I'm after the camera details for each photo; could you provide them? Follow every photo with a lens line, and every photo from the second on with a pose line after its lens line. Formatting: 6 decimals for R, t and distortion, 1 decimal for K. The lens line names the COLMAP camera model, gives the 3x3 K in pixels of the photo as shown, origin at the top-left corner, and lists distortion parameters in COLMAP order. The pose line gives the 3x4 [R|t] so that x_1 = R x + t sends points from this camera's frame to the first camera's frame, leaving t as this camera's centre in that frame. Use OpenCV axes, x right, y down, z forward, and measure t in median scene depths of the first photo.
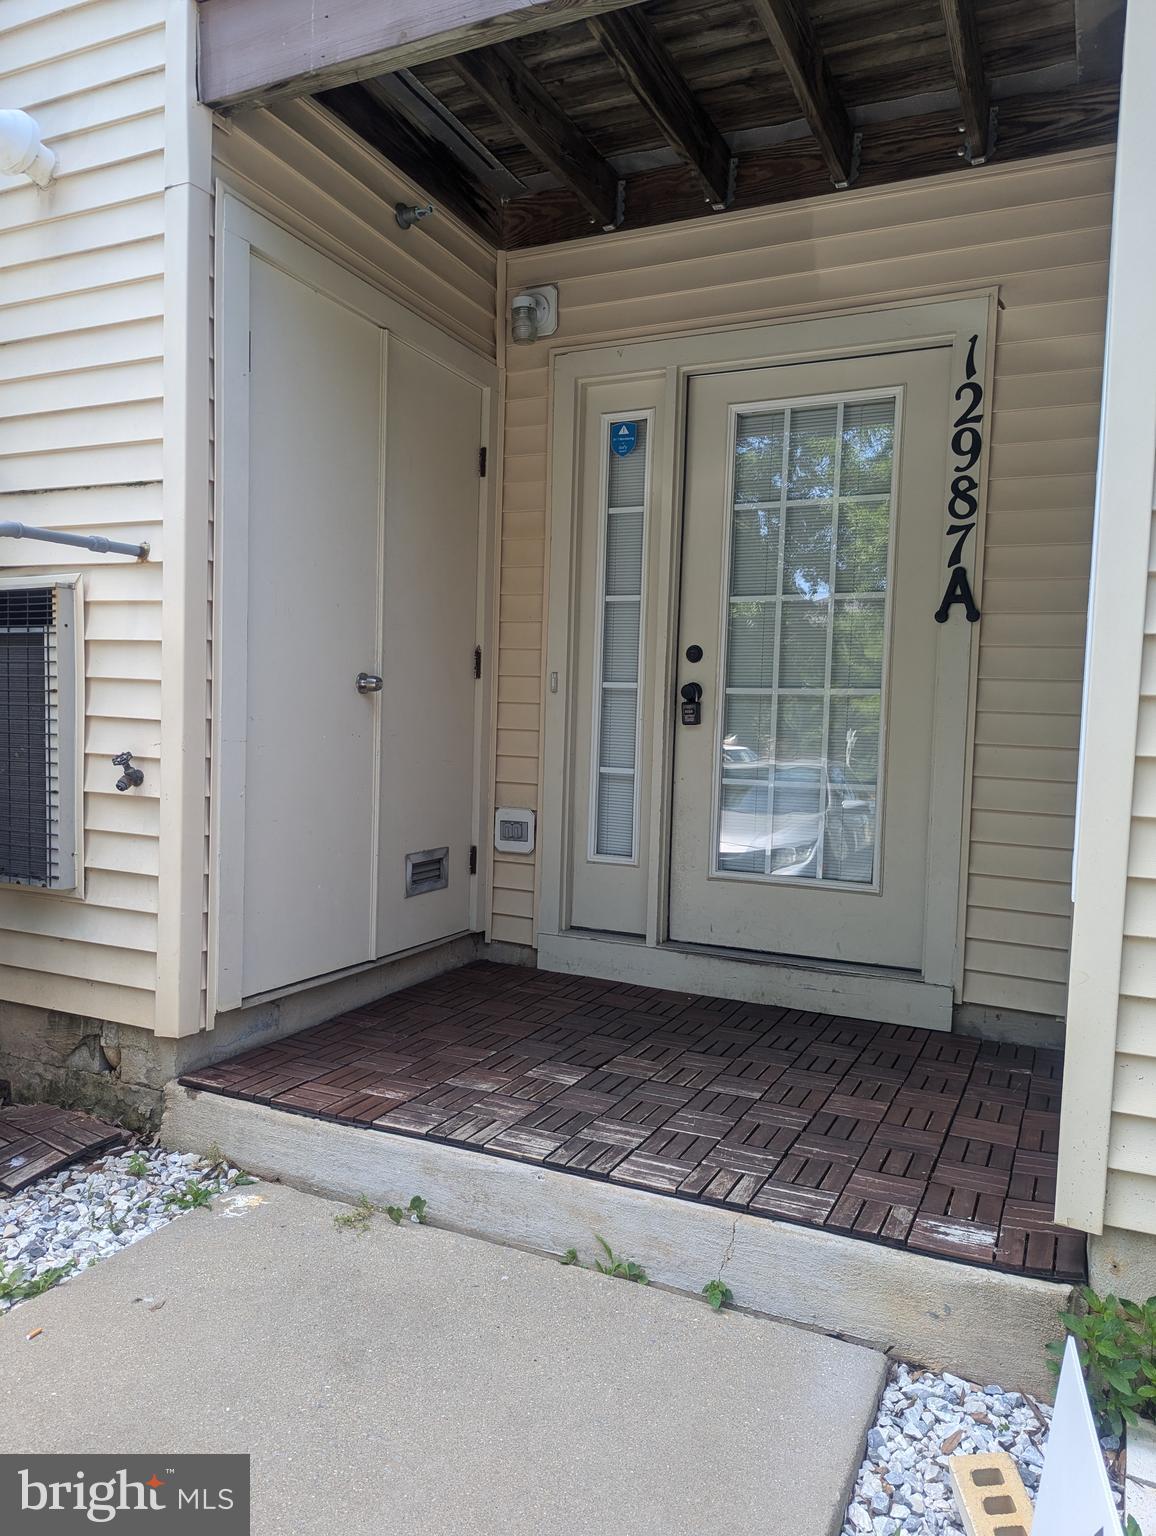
lens RADIAL K [[1107.2, 0, 551.7], [0, 1107.2, 772.9], [0, 0, 1]] dist [0.073464, -0.087928]
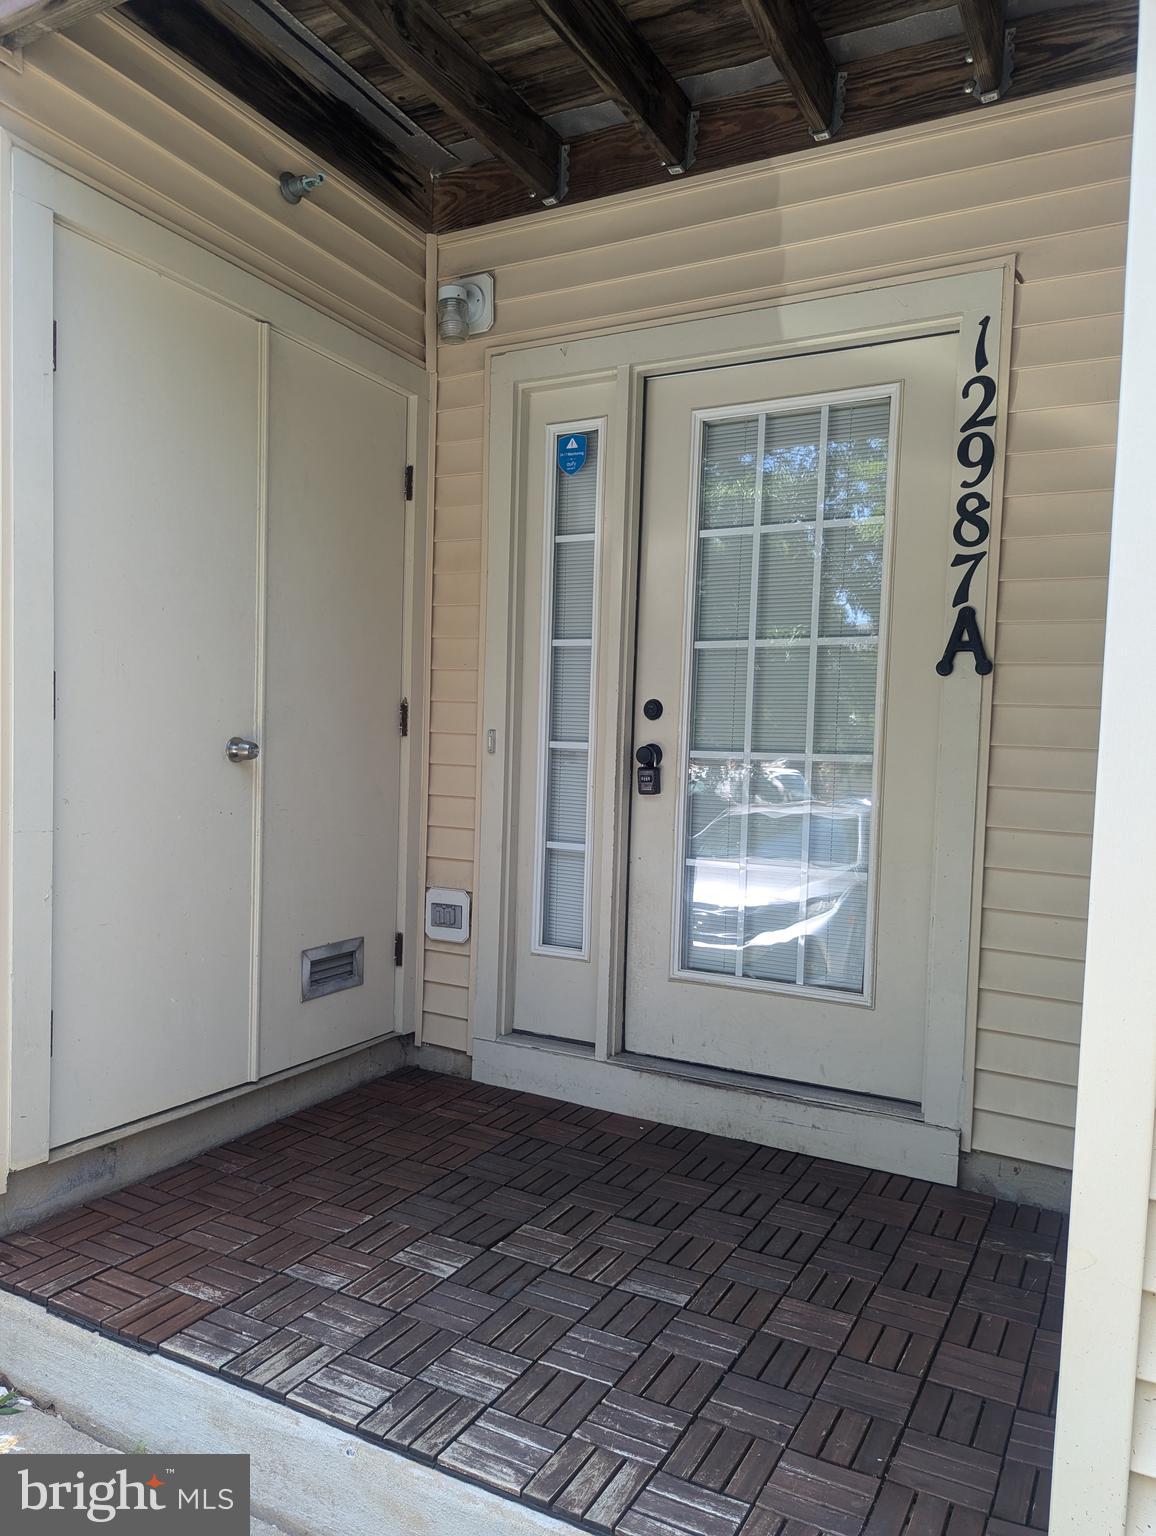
lens RADIAL K [[1081.7, 0, 571.0], [0, 1081.7, 787.7], [0, 0, 1]] dist [0.064628, -0.064555]
pose [[0.998698, 0.002755, -0.050946, 0.119742], [-0.002950, 0.999989, -0.003757, -0.049698], [0.050935, 0.003902, 0.998694, 0.201757]]
